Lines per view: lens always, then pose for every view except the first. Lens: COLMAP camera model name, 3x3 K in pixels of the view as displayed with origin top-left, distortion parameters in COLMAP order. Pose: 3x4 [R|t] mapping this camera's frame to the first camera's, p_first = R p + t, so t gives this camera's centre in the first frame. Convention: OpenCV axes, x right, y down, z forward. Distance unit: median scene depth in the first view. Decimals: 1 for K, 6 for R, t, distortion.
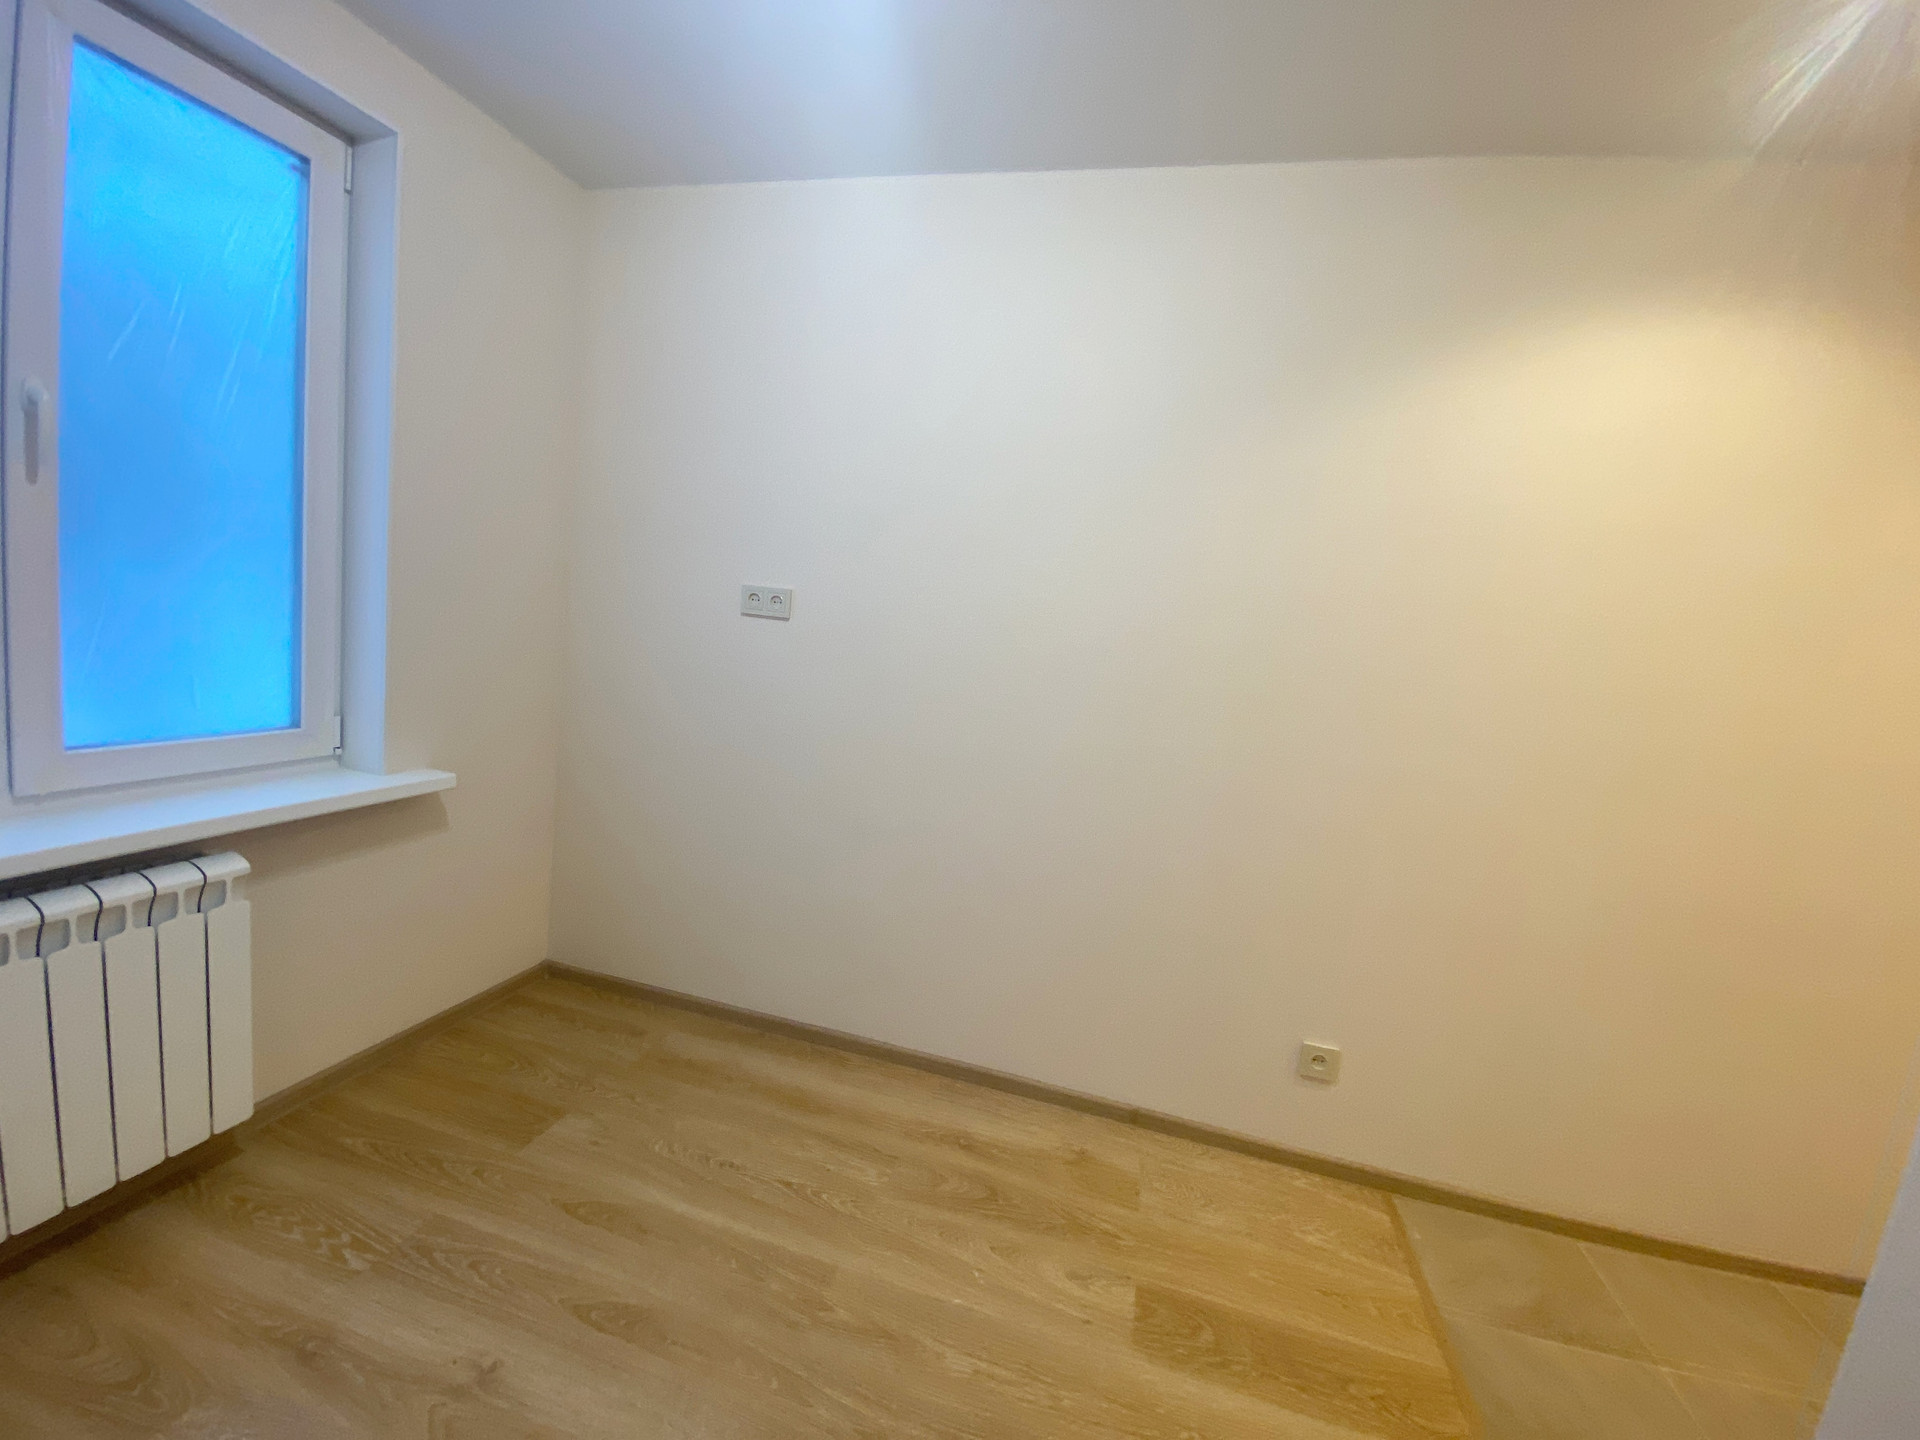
lens RADIAL K [[782.1, 0, 950.9], [0, 782.1, 718.3], [0, 0, 1]] dist [0.018537, -0.017208]
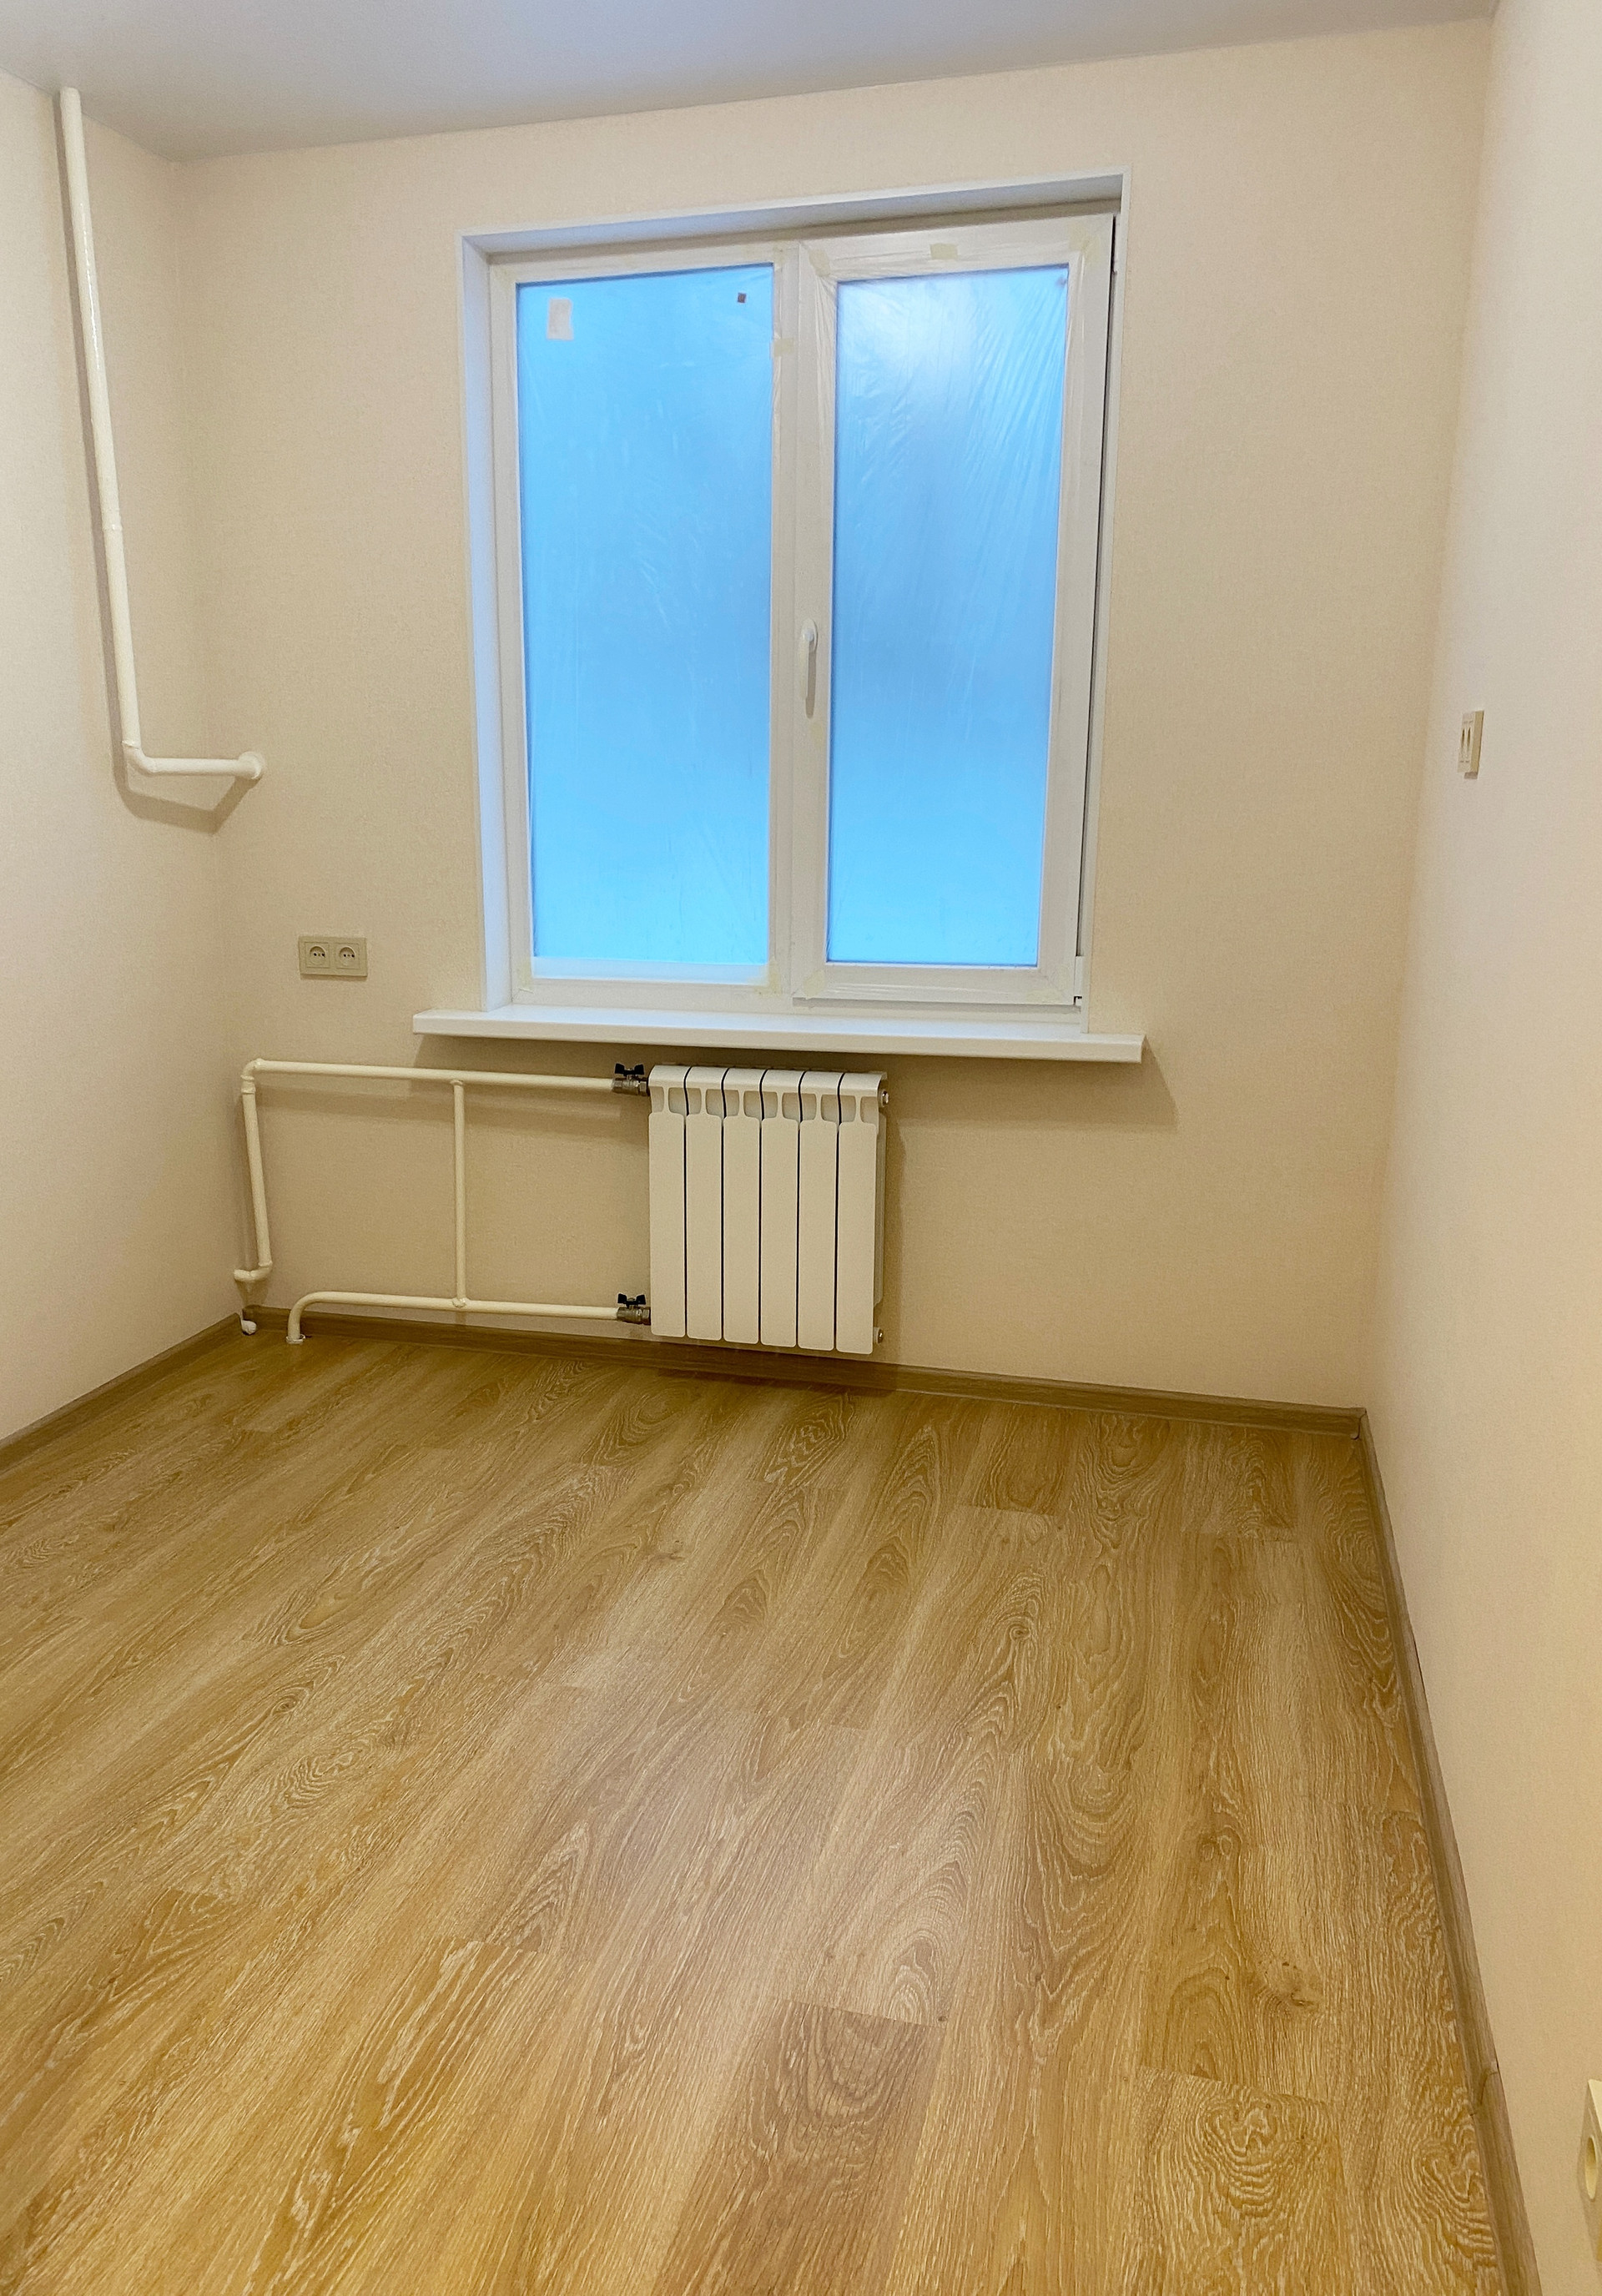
lens RADIAL K [[1844.2, 0, 722.1], [0, 1844.2, 1206.1], [0, 0, 1]] dist [0.140125, -0.003601]
pose [[-0.005613, 0.129550, -0.991557, 1.374406], [-0.123003, 0.983953, 0.129253, 0.055858], [0.992390, 0.122690, 0.010412, 0.783614]]
